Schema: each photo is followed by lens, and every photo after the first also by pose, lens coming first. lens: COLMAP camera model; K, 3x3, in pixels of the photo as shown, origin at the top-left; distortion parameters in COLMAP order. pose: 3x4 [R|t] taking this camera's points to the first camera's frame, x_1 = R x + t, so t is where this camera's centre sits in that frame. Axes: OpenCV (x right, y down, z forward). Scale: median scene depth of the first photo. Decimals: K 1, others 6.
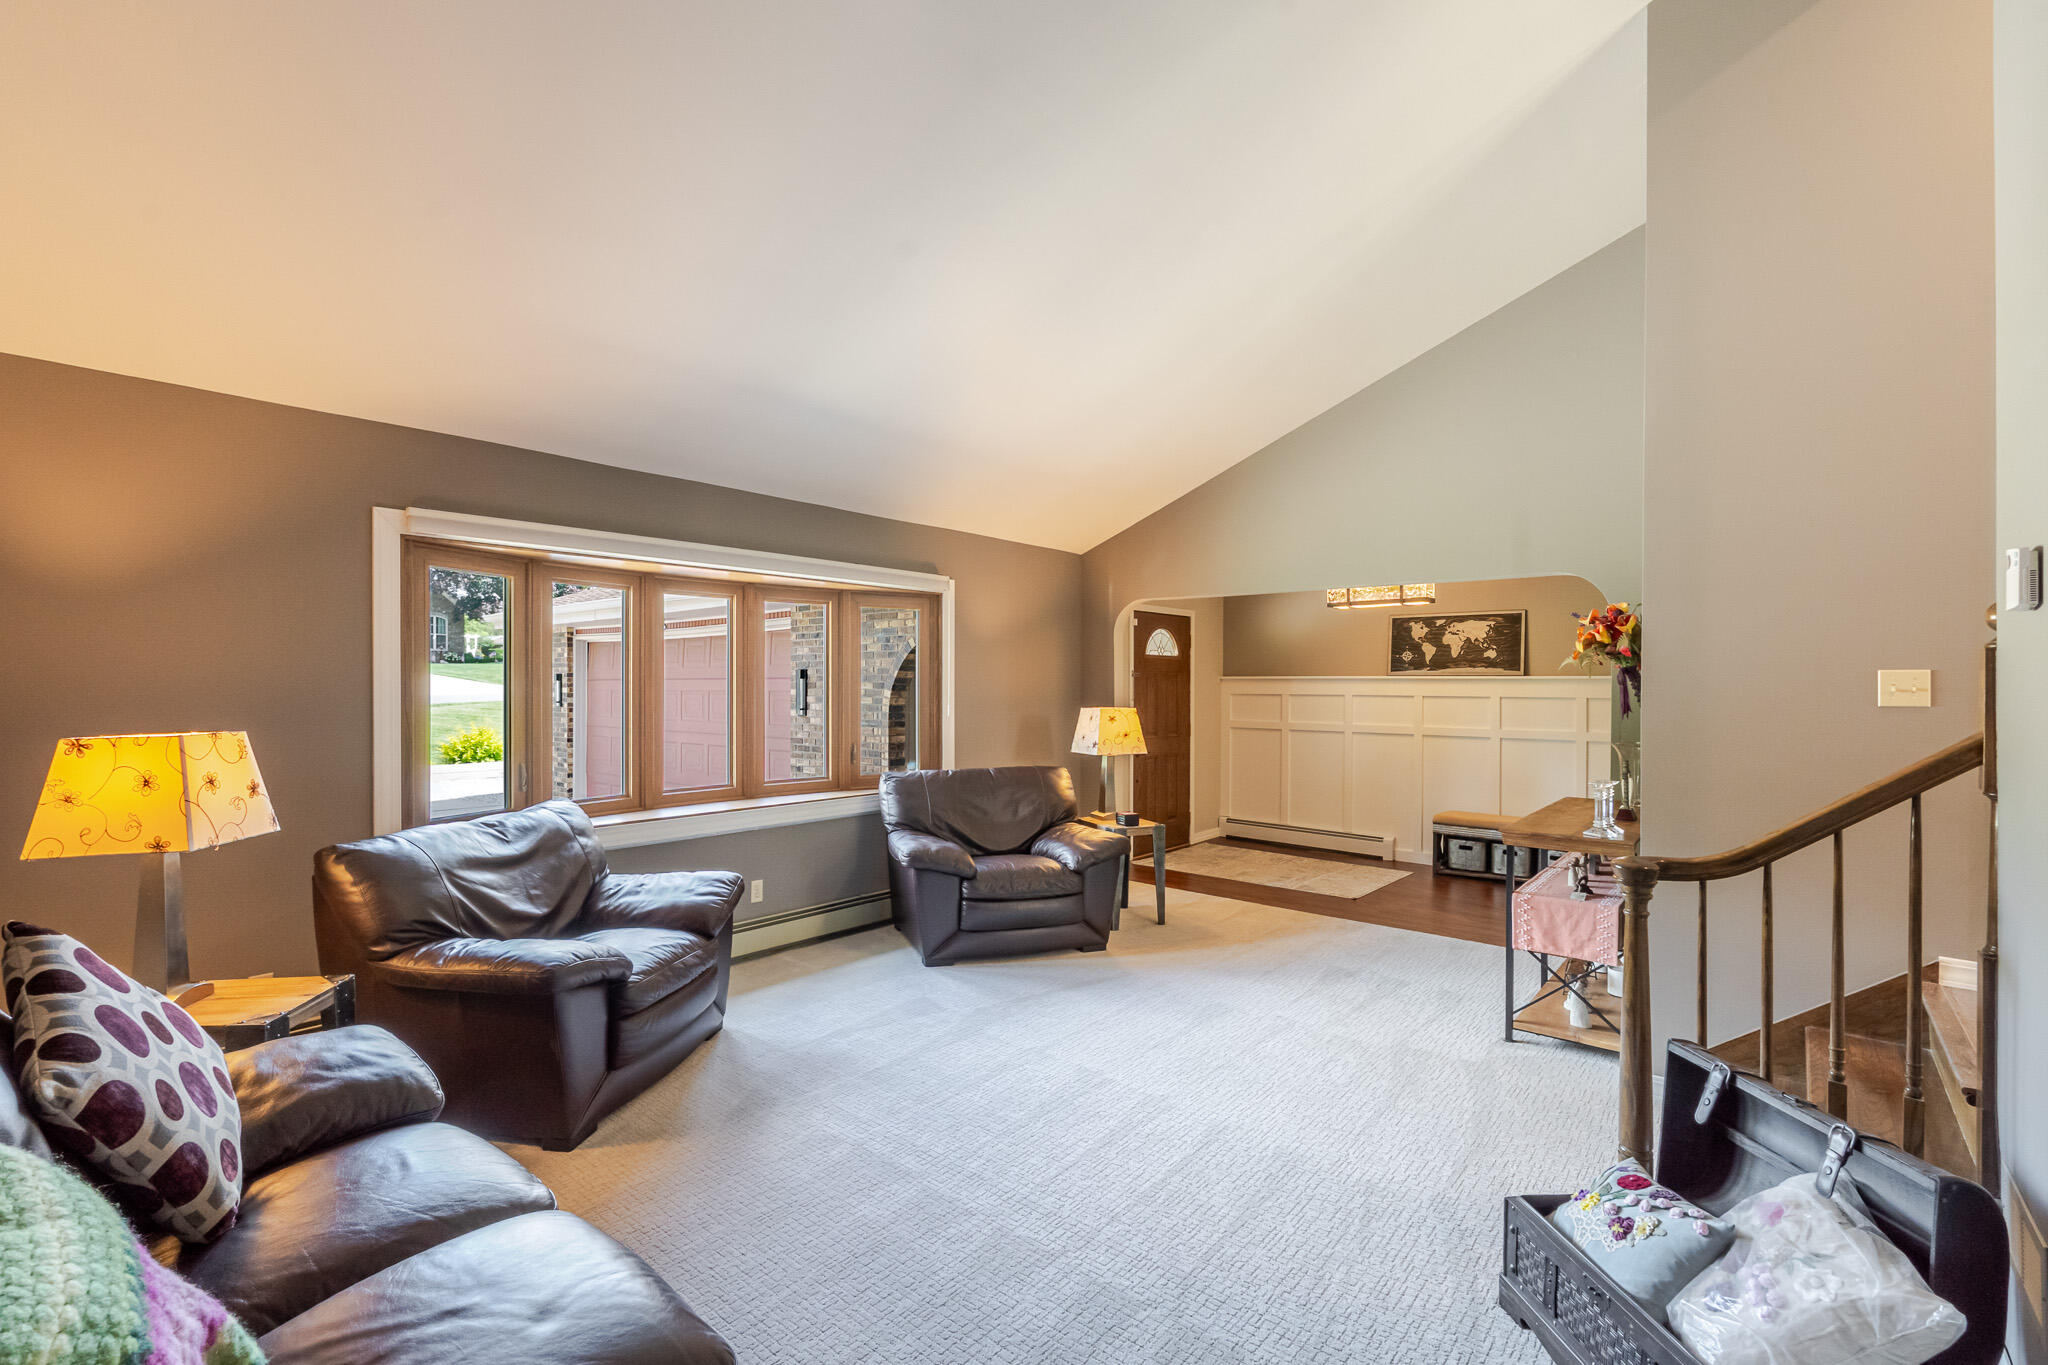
lens RADIAL K [[905.9, 0, 1014.8], [0, 905.9, 685.0], [0, 0, 1]] dist [0.002254, 0.000139]
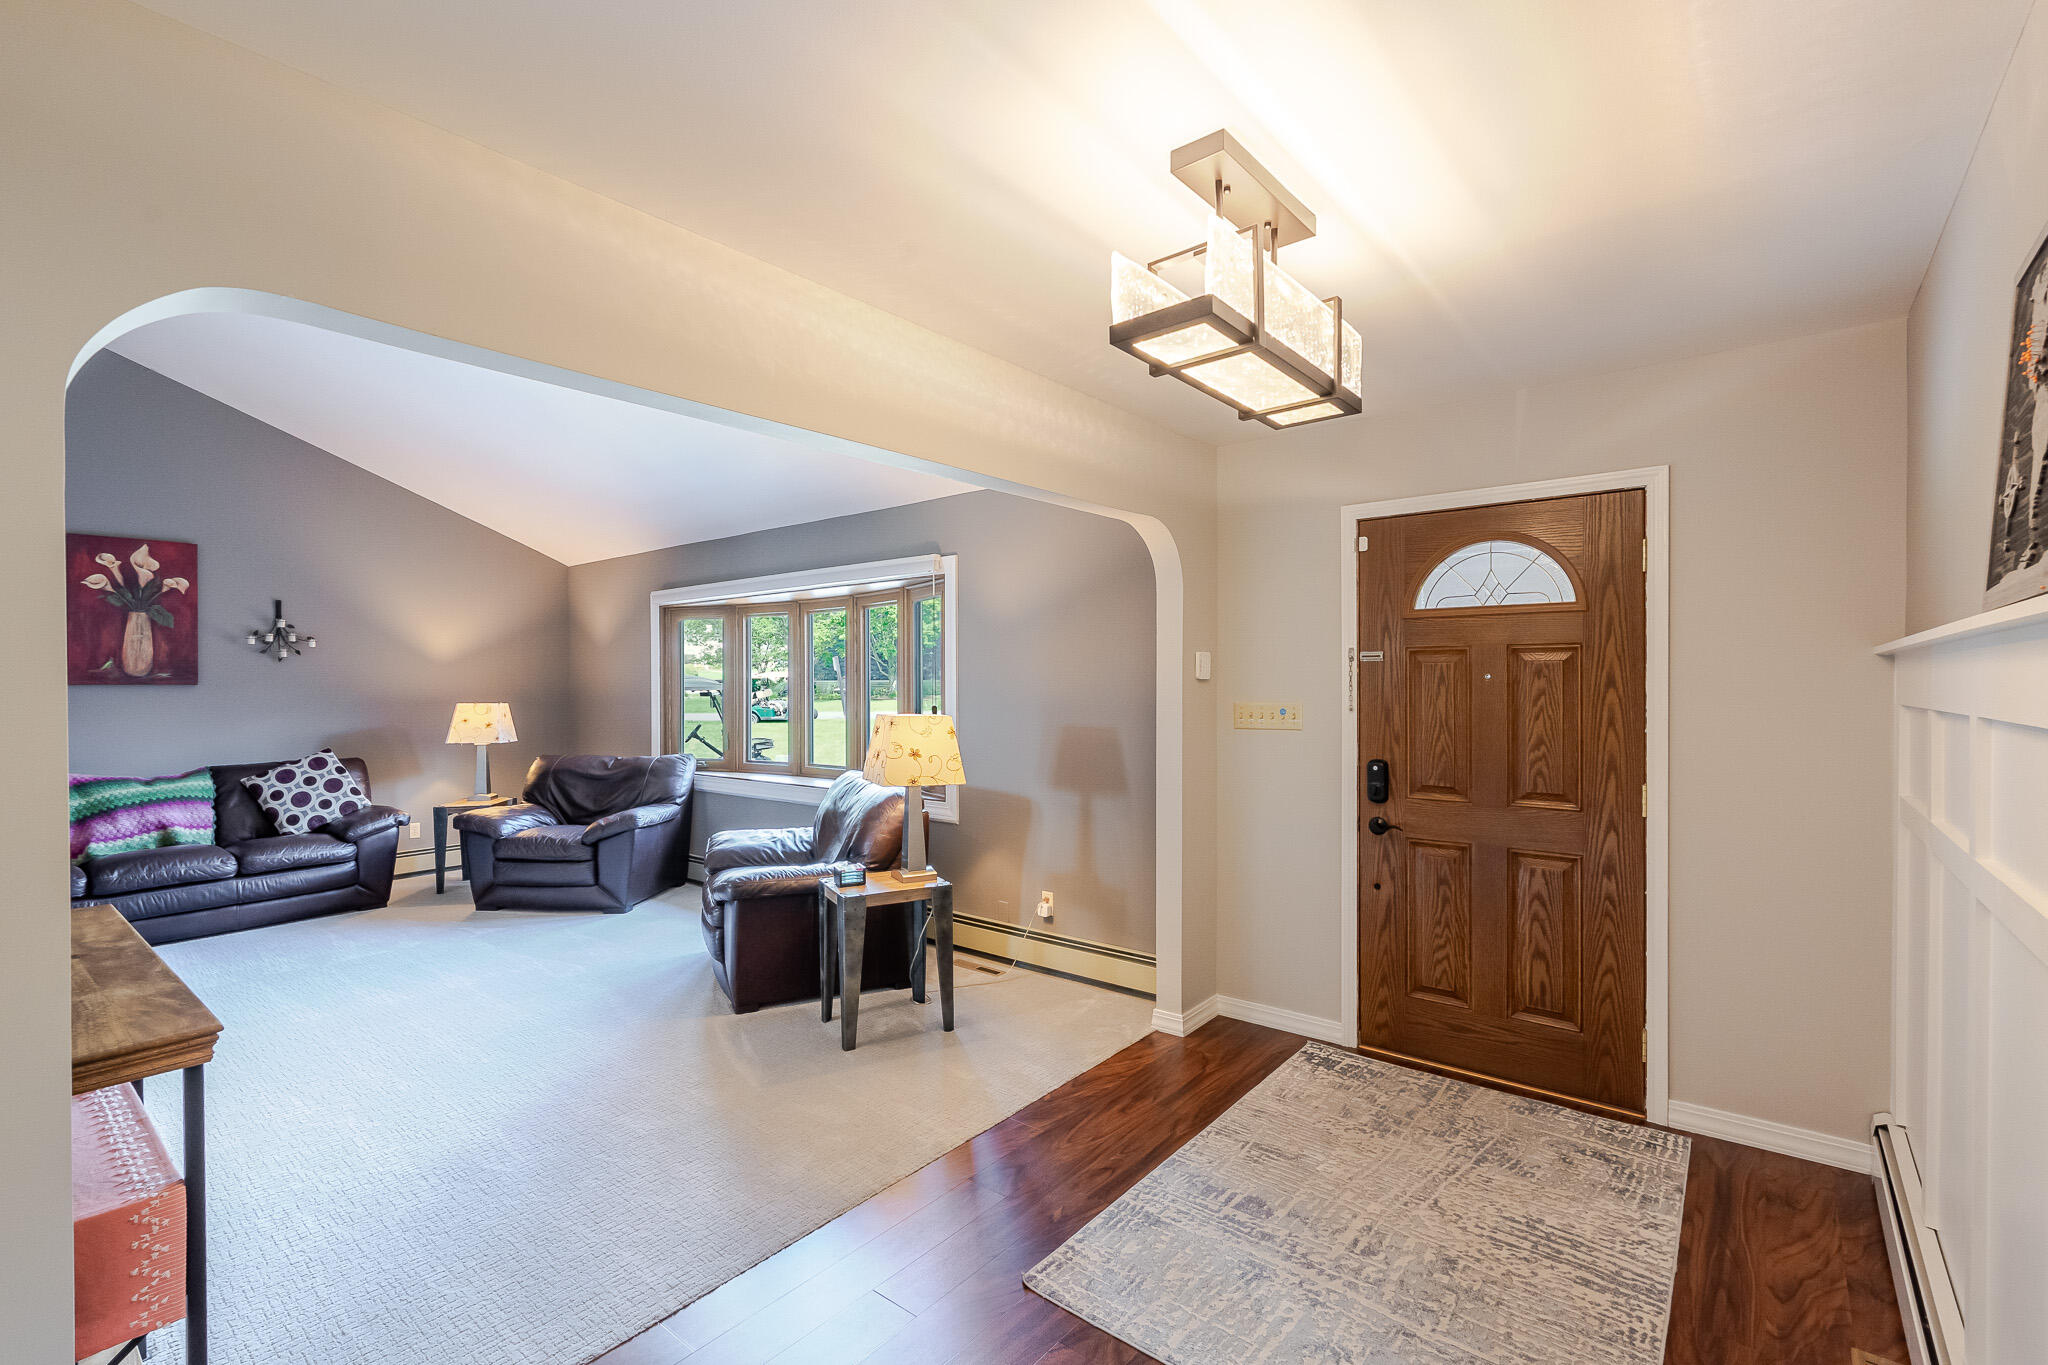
lens RADIAL K [[905.9, 0, 1014.8], [0, 905.9, 685.0], [0, 0, 1]] dist [0.002254, 0.000139]
pose [[0.024054, -0.003894, -0.999703, 0.704676], [-0.003700, 0.999985, -0.003984, 0.003415], [0.999704, 0.003795, 0.024040, 0.995775]]
